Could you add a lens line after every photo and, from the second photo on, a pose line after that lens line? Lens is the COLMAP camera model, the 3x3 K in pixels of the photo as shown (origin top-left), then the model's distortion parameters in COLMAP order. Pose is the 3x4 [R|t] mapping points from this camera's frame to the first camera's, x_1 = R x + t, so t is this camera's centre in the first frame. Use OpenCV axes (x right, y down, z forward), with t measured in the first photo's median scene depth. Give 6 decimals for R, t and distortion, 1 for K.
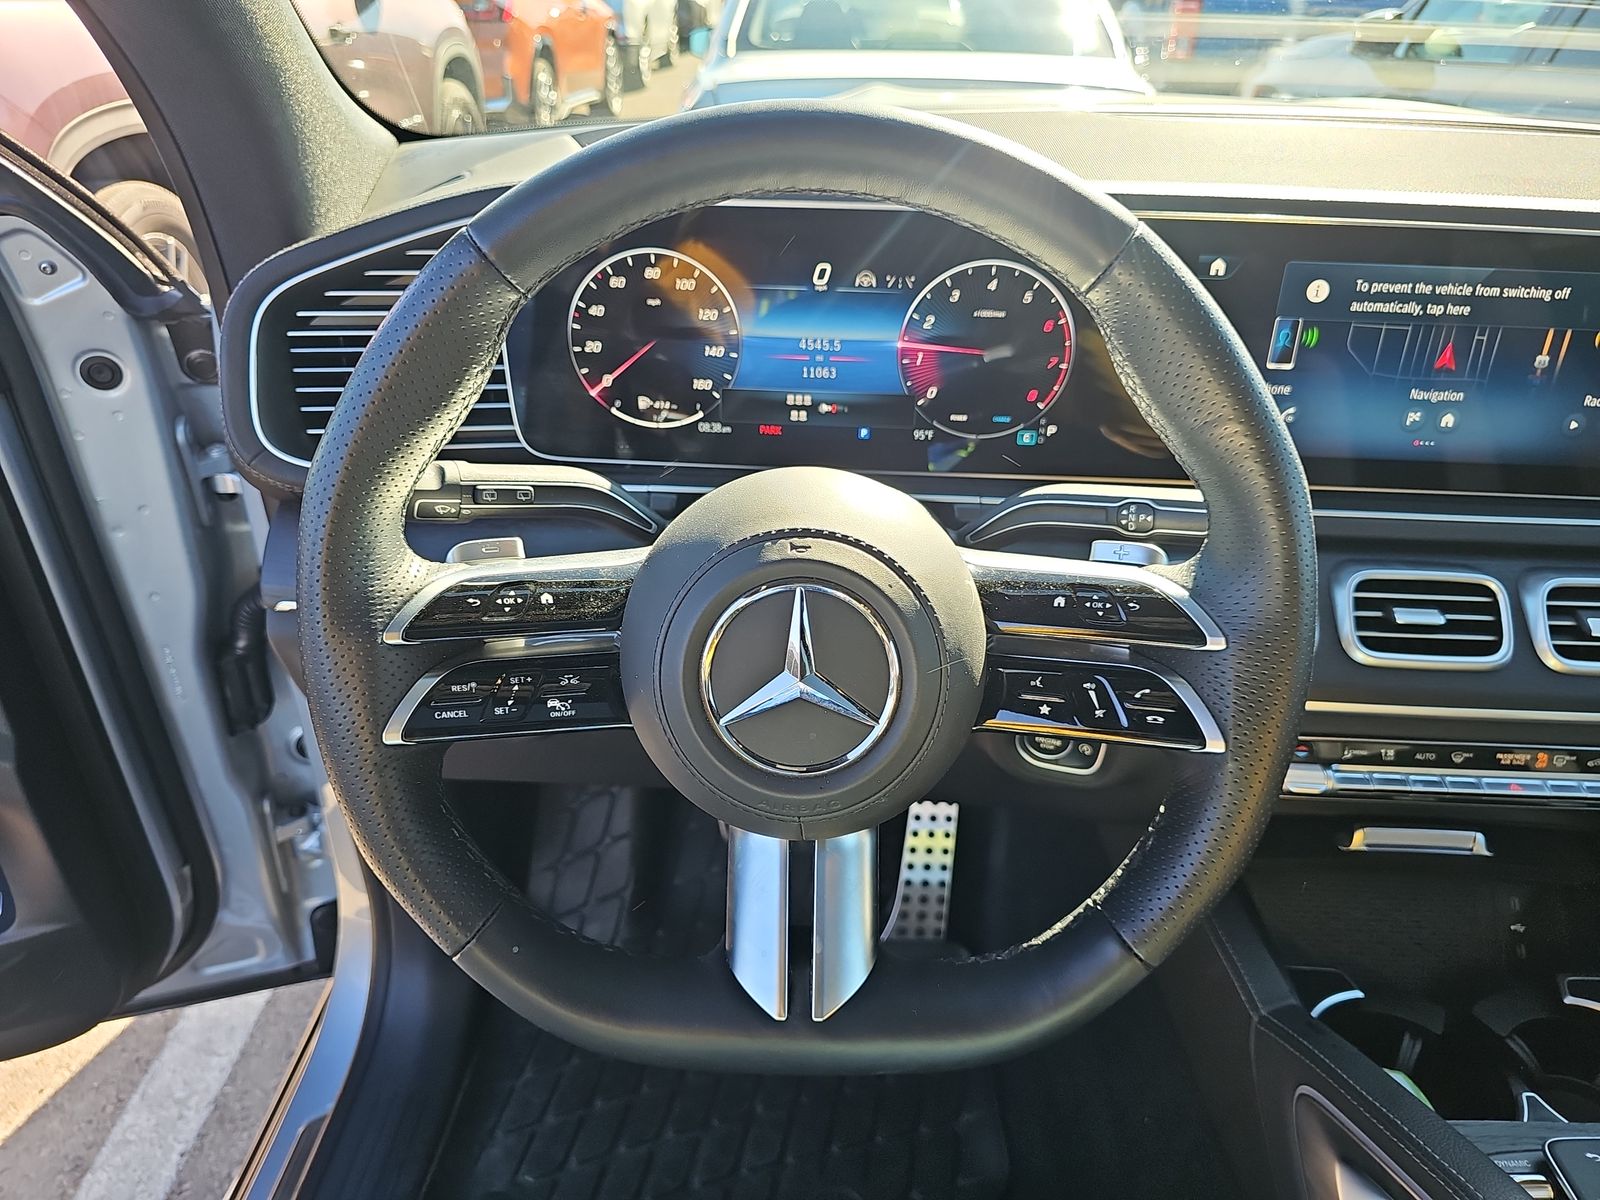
lens RADIAL K [[1019.9, 0, 800.0], [0, 1019.9, 600.0], [0, 0, 1]] dist [0.038638, -0.051320]
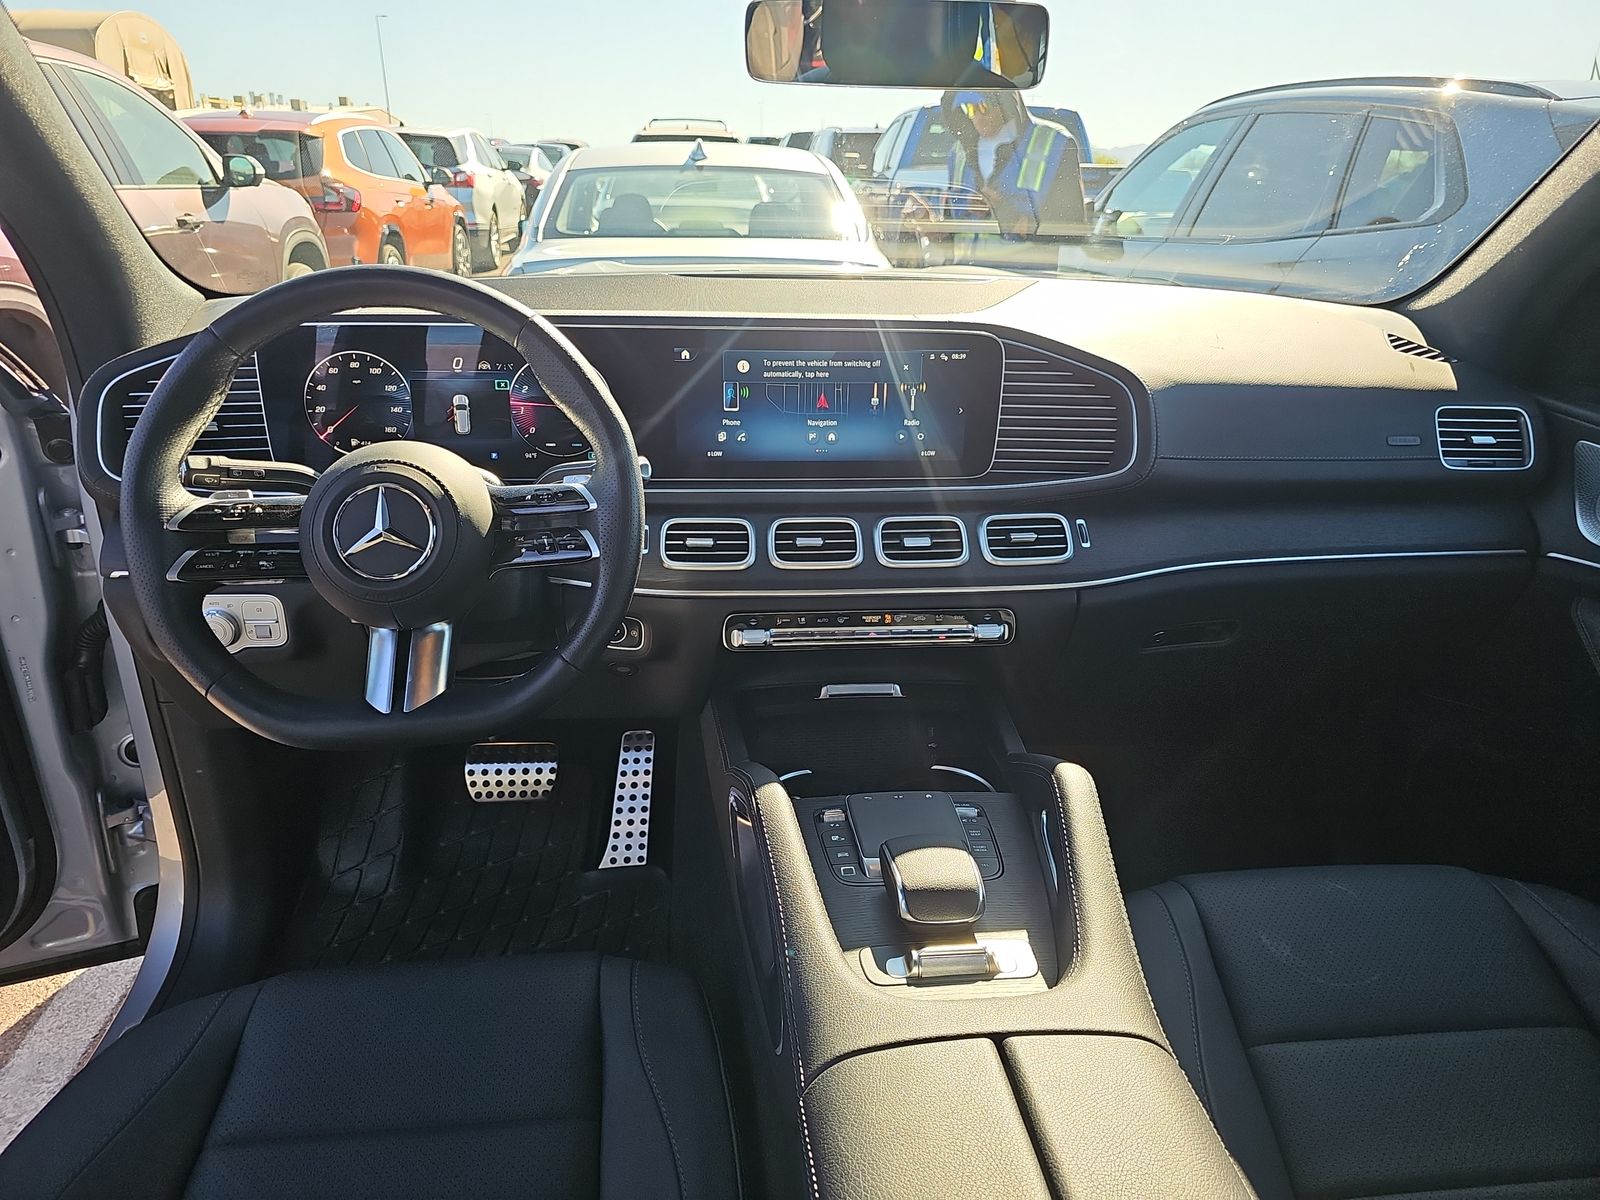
lens RADIAL K [[1014.2, 0, 800.0], [0, 1014.2, 600.0], [0, 0, 1]] dist [0.043764, -0.039110]
pose [[0.991675, -0.051874, 0.117852, 0.358247], [0.068499, 0.987535, -0.141711, 0.346570], [-0.109032, 0.148604, 0.982868, -0.668278]]
